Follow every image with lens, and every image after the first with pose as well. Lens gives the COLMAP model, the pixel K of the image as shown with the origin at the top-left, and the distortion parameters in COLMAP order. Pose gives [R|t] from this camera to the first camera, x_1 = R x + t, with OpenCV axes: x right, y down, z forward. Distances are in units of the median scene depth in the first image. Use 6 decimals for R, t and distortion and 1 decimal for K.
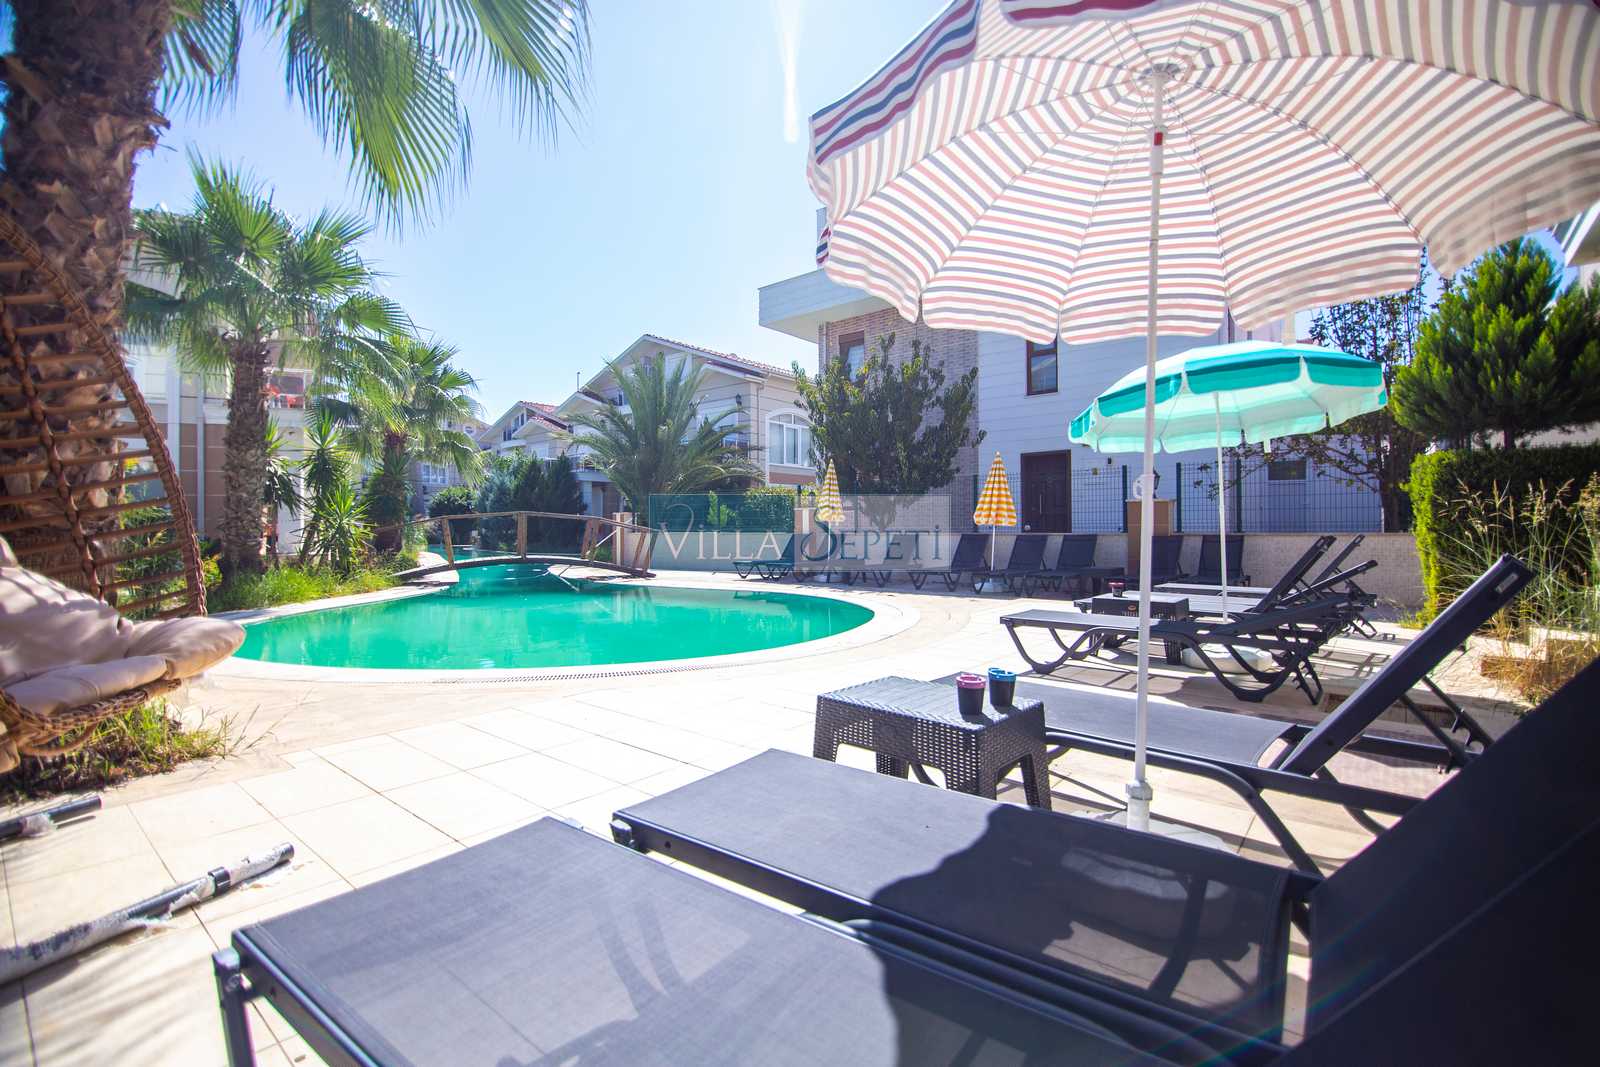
lens RADIAL K [[714.7, 0, 797.9], [0, 714.7, 530.0], [0, 0, 1]] dist [0.027748, -0.022068]
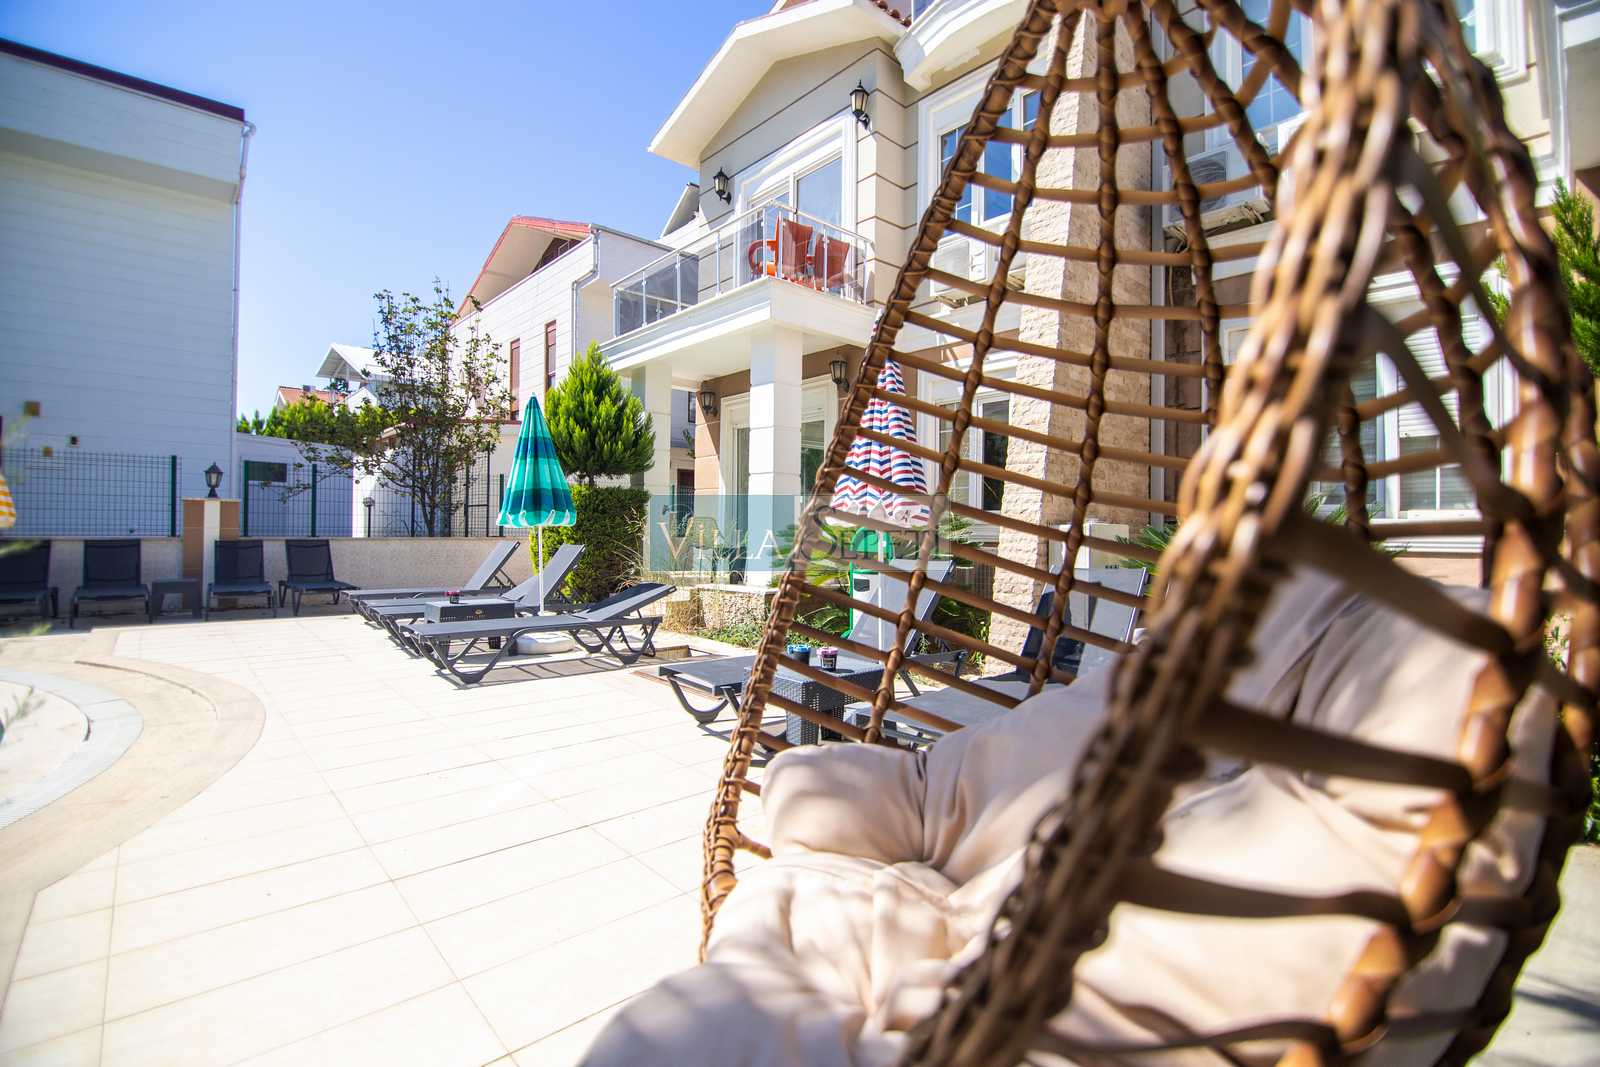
lens RADIAL K [[714.7, 0, 797.9], [0, 714.7, 530.0], [0, 0, 1]] dist [0.027748, -0.022068]
pose [[0.169642, 0.008032, 0.985473, -0.176256], [-0.012201, 0.999907, -0.006050, -0.005343], [-0.985430, -0.010998, 0.169724, 0.109994]]
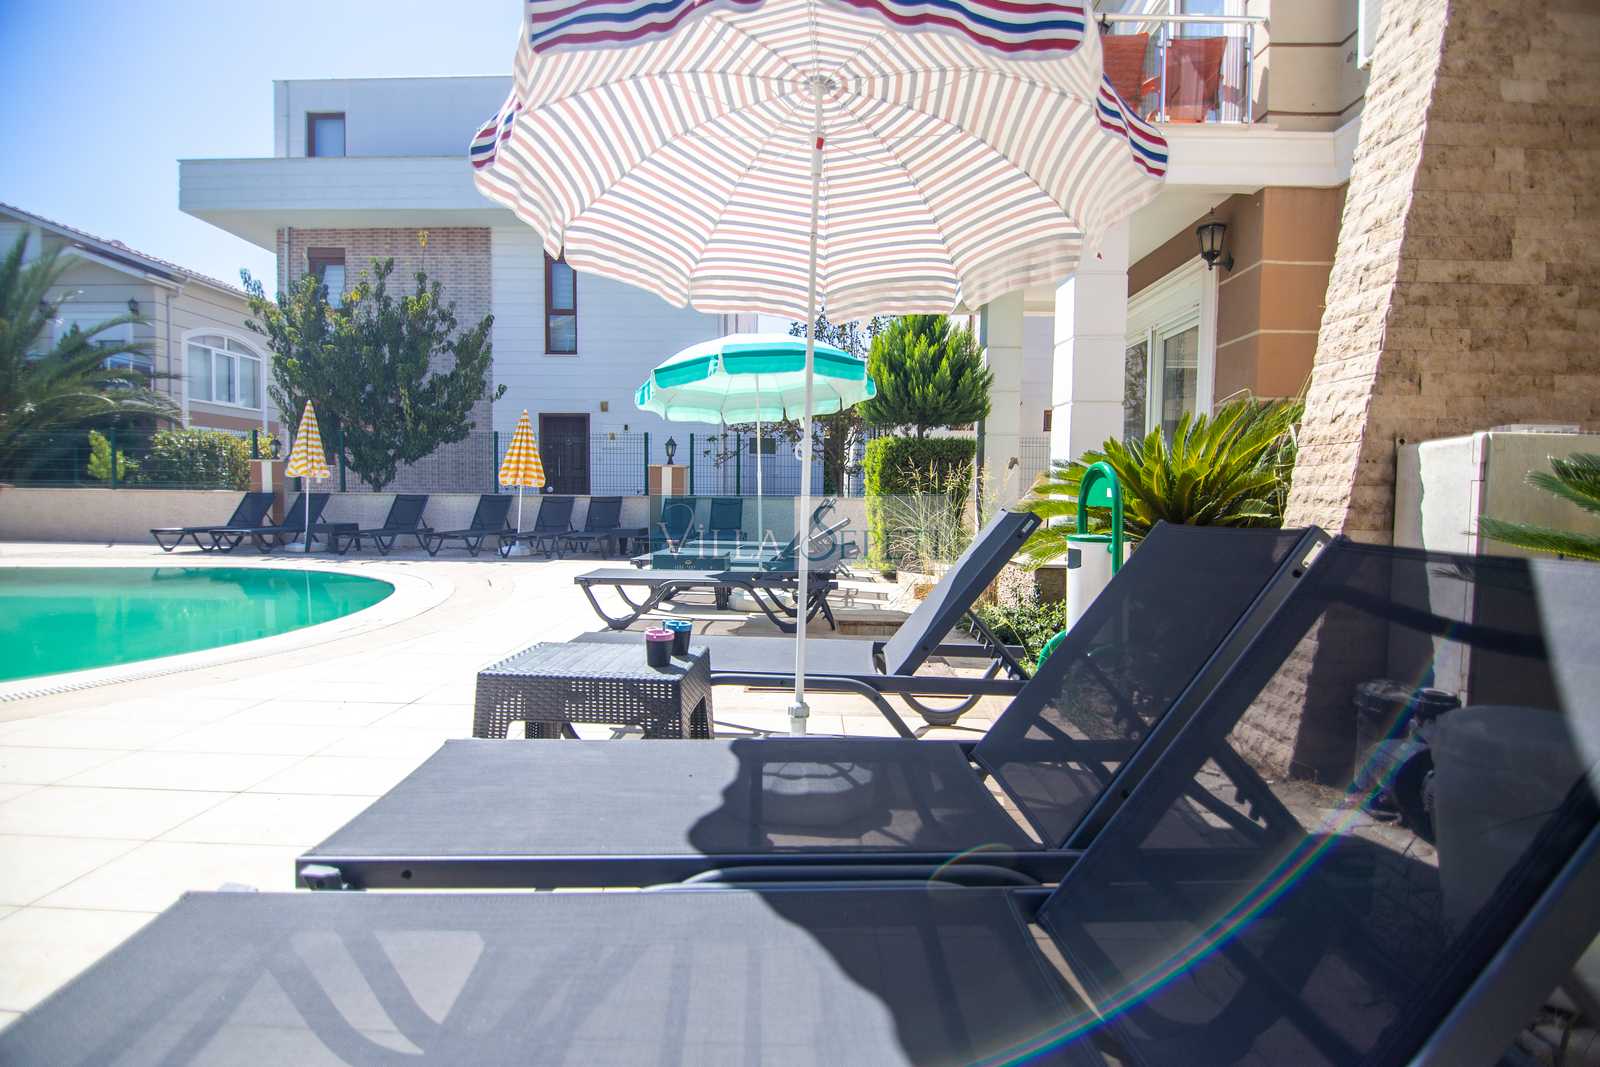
lens RADIAL K [[714.7, 0, 797.9], [0, 714.7, 530.0], [0, 0, 1]] dist [0.027748, -0.022068]
pose [[0.788598, -0.017887, 0.614648, -0.026913], [-0.014162, 0.998783, 0.047236, 0.001631], [-0.614746, -0.045954, 0.787386, 0.011186]]
